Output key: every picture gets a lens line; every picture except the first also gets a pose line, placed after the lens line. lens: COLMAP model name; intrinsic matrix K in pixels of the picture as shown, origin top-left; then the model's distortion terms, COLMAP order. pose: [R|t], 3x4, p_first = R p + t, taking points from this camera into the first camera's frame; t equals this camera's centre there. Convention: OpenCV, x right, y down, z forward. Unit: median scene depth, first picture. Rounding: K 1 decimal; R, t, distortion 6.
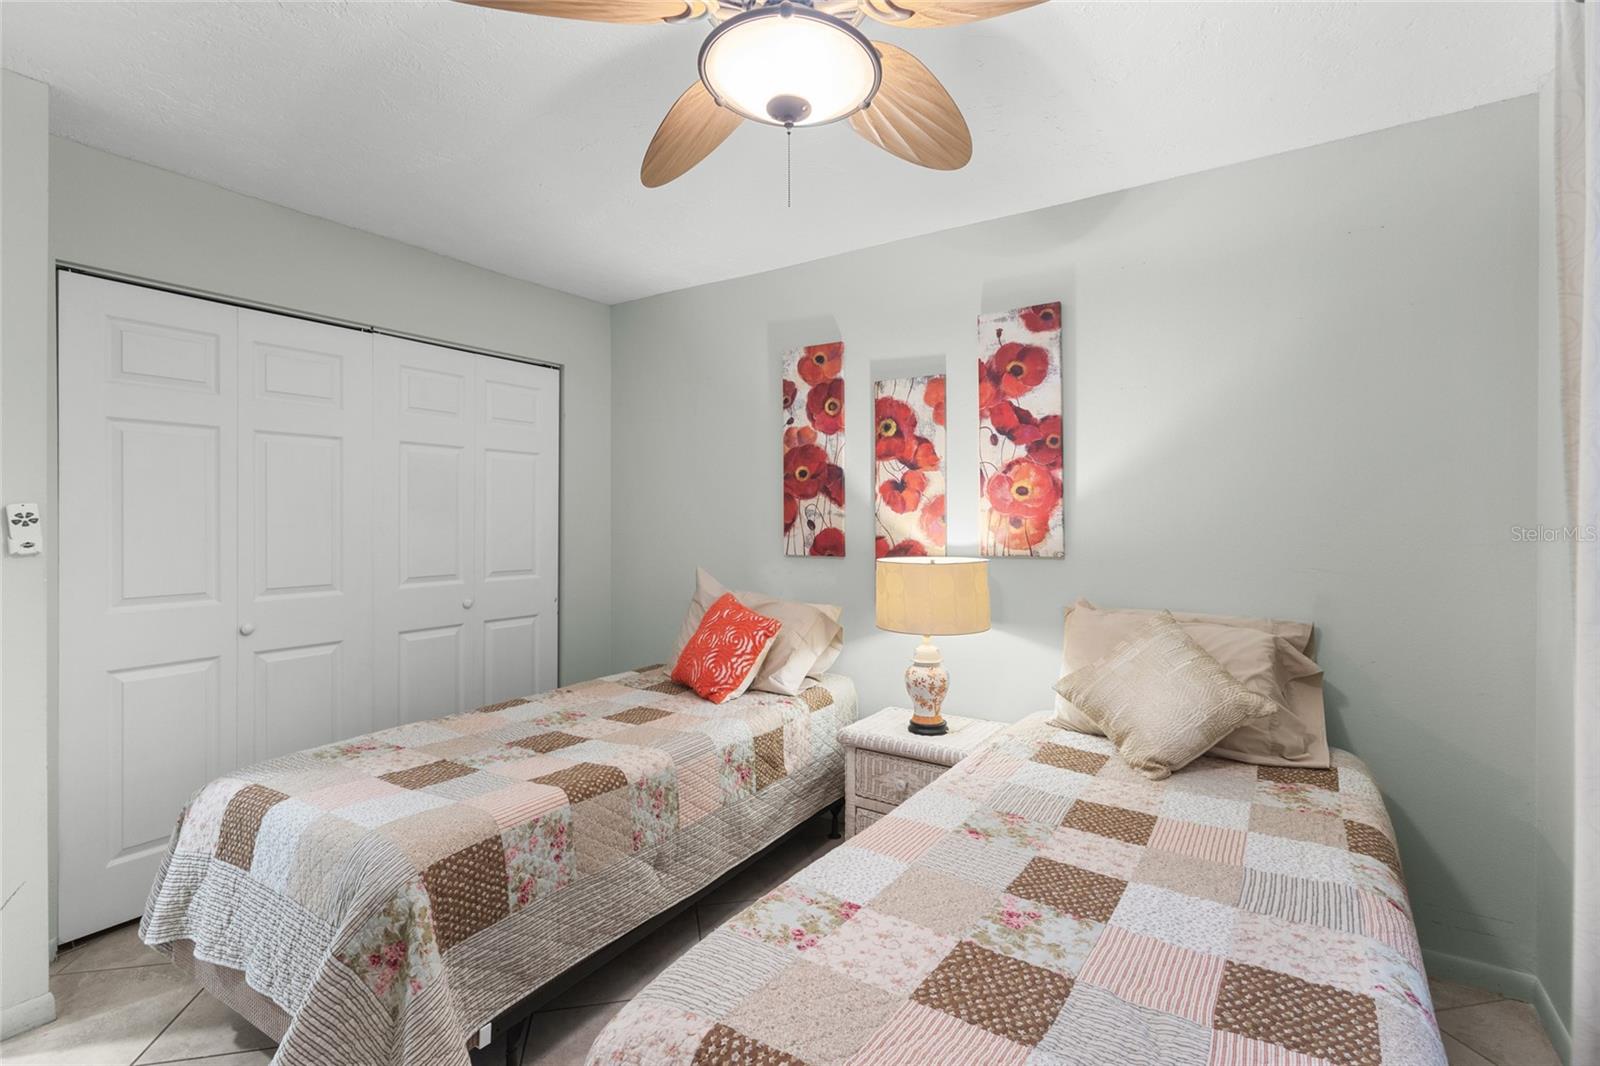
lens RADIAL K [[750.8, 0, 802.5], [0, 750.8, 516.0], [0, 0, 1]] dist [-0.003234, 0.001480]
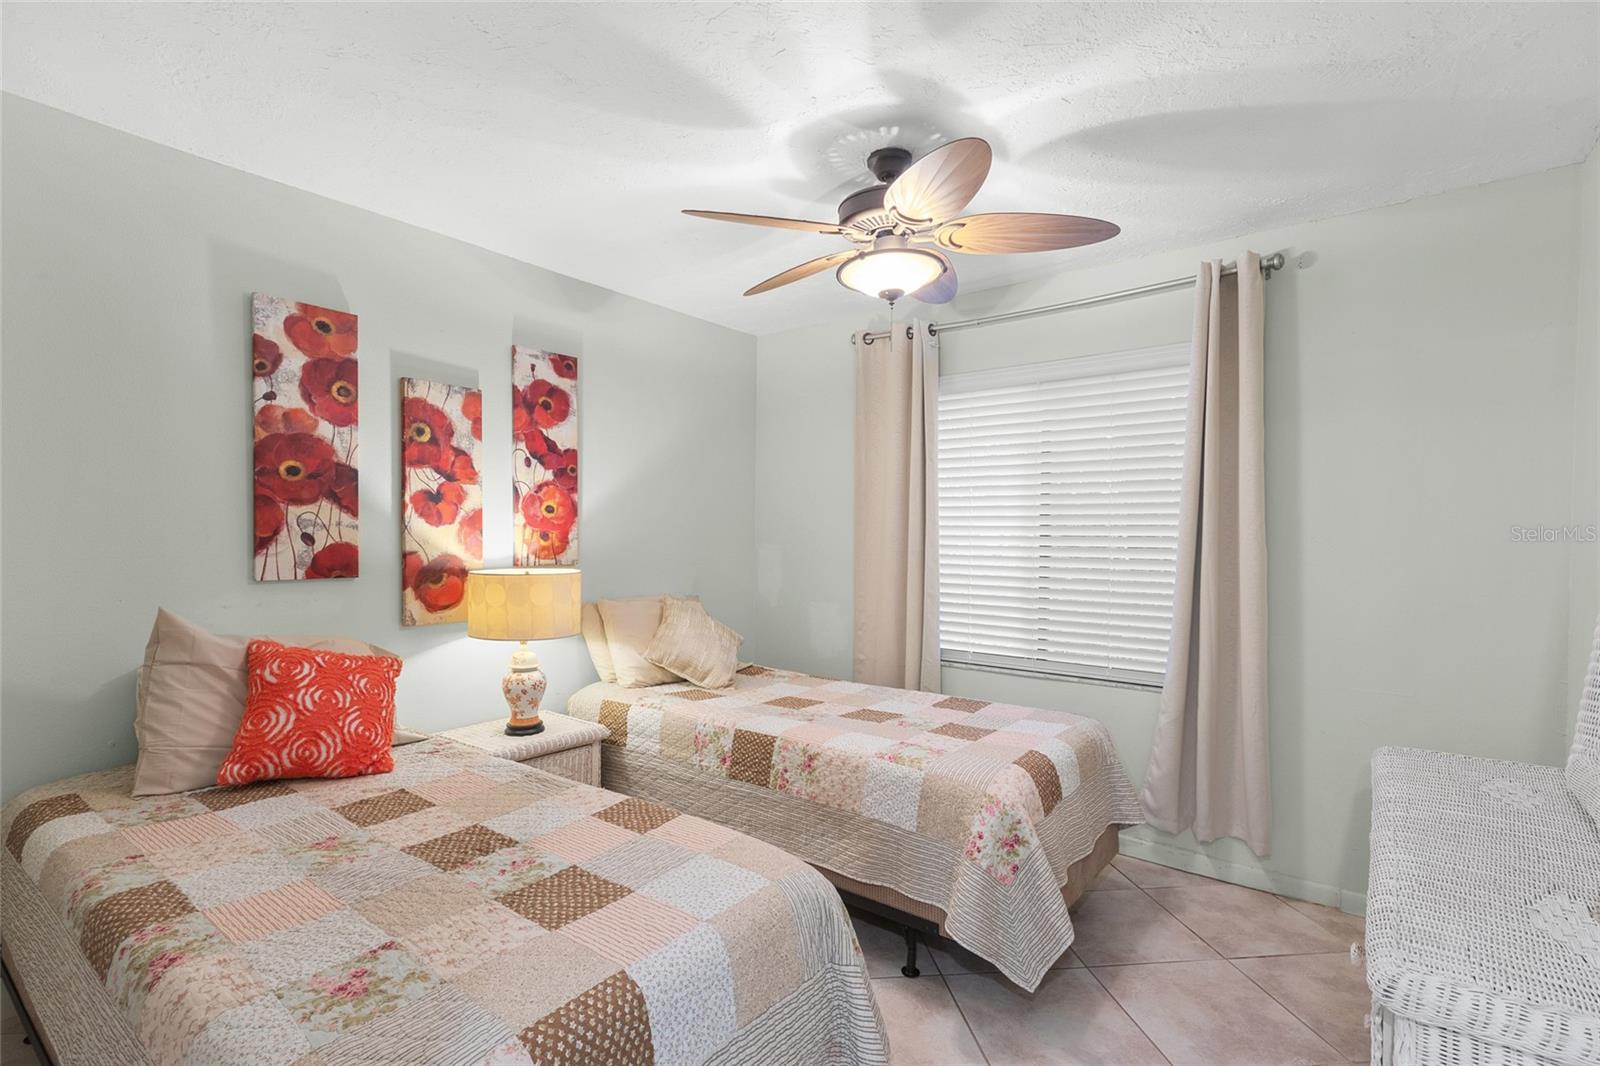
lens RADIAL K [[750.8, 0, 800.7], [0, 750.8, 544.6], [0, 0, 1]] dist [-0.003234, 0.001480]
pose [[0.070598, -0.012193, 0.997430, -0.790956], [-0.012120, 0.999841, 0.013080, 0.001411], [-0.997431, -0.013013, 0.070439, 0.490728]]
